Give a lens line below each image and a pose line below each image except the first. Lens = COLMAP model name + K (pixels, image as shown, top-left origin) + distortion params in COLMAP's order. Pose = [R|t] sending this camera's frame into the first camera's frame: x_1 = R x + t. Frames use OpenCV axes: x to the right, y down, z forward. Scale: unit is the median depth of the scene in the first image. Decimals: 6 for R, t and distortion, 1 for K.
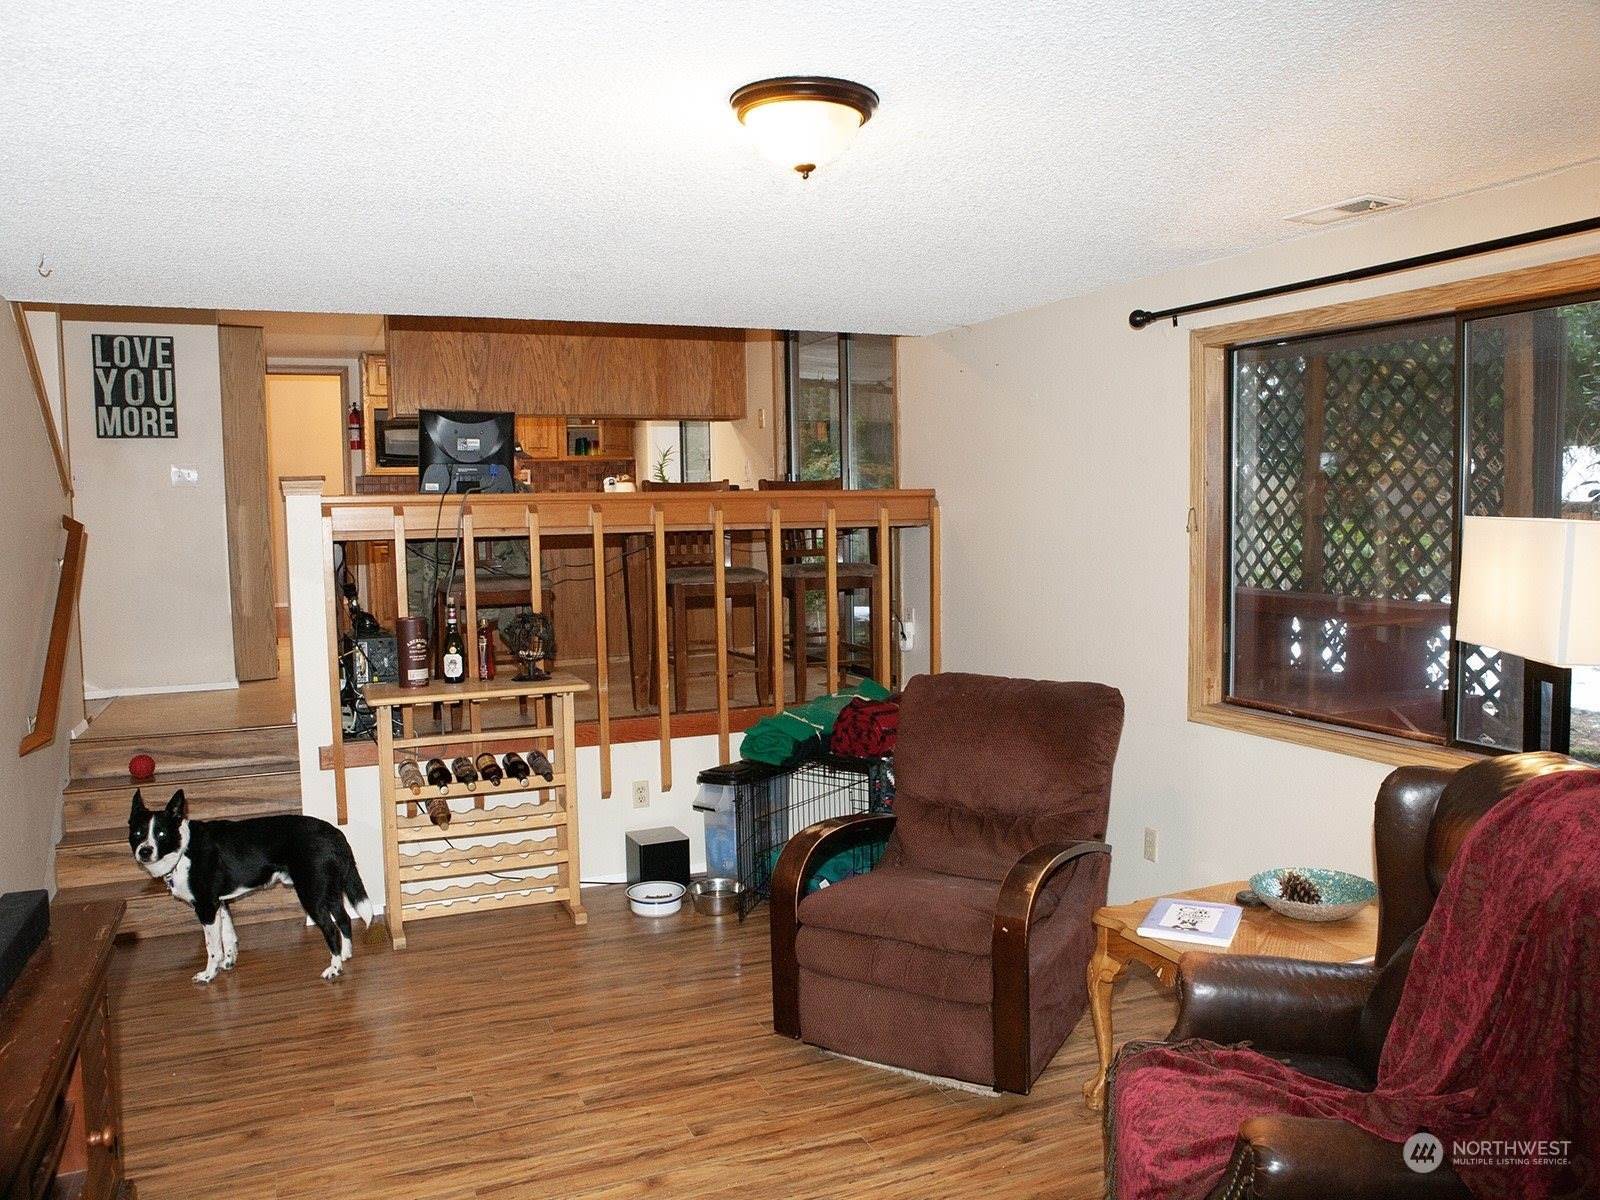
lens RADIAL K [[1283.1, 0, 803.8], [0, 1283.1, 594.7], [0, 0, 1]] dist [0.002117, 0.001150]
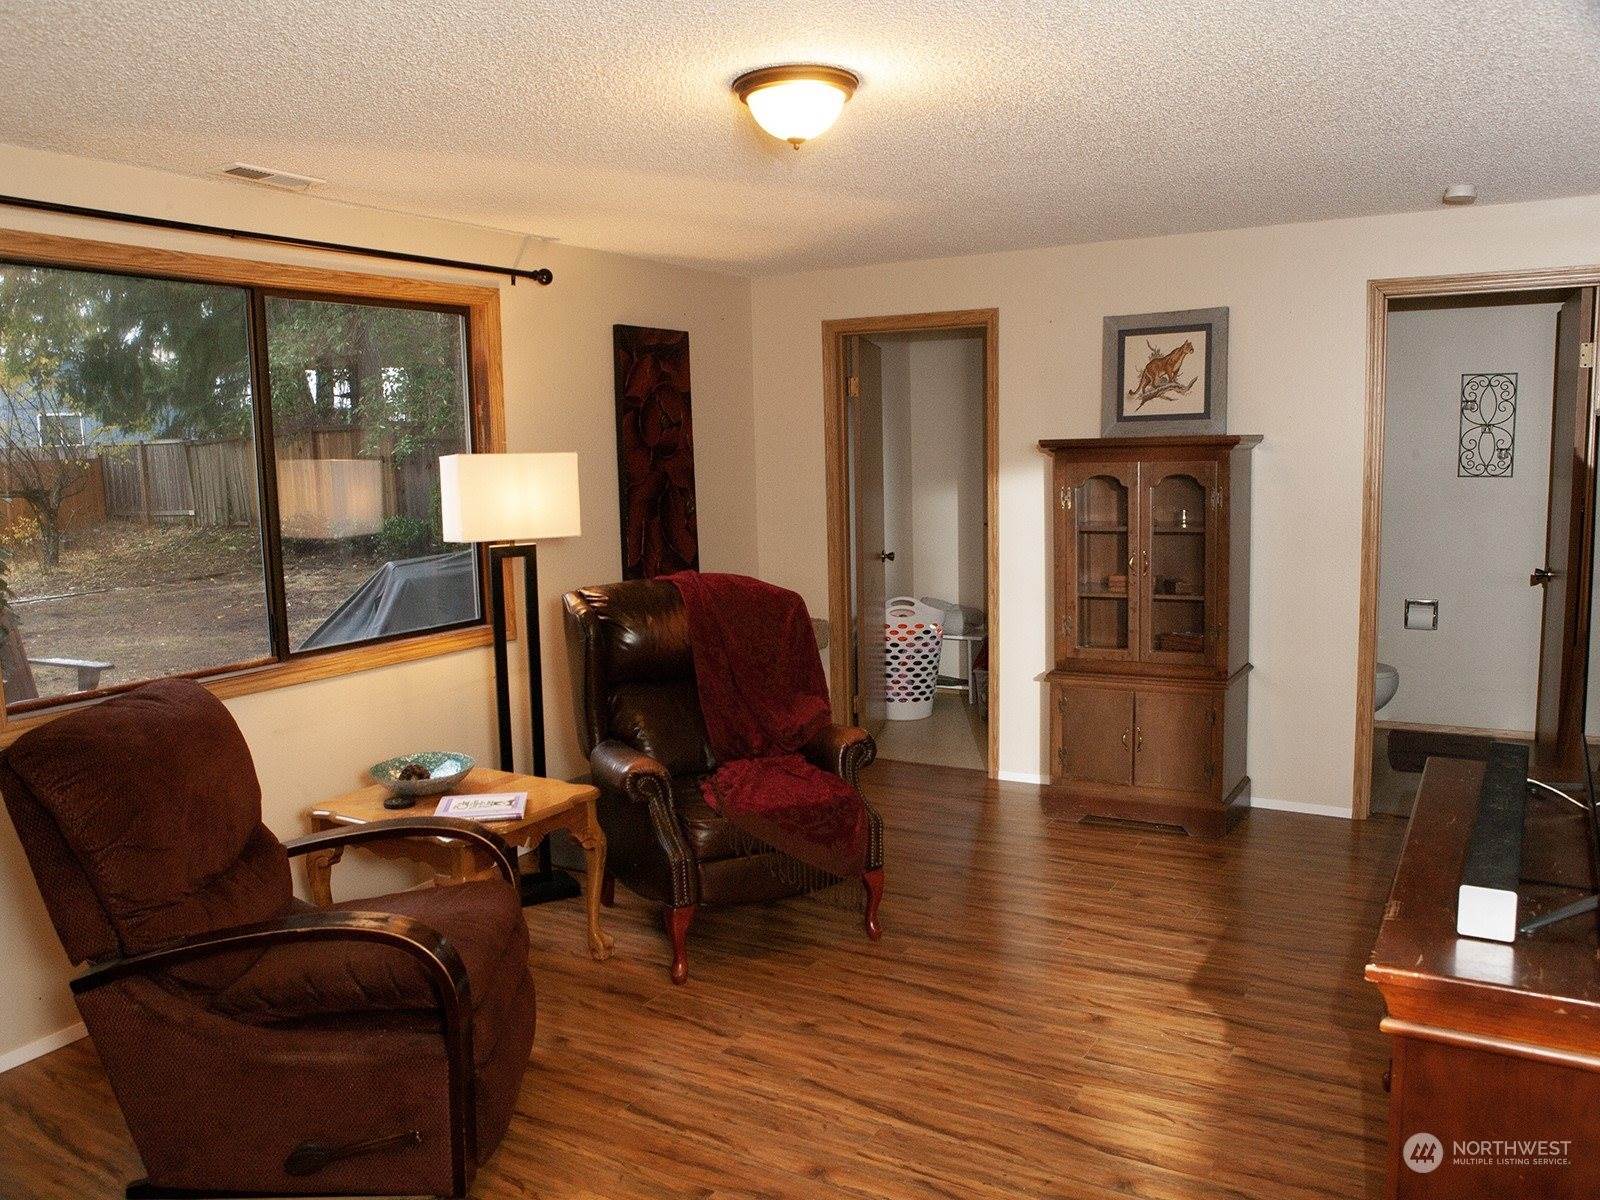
lens RADIAL K [[1283.1, 0, 803.3], [0, 1283.1, 607.5], [0, 0, 1]] dist [0.002117, 0.001150]
pose [[-0.591399, -0.056280, 0.804413, -0.790089], [0.107584, 0.983137, 0.147879, -0.058396], [-0.799170, 0.173997, -0.575371, 1.426936]]
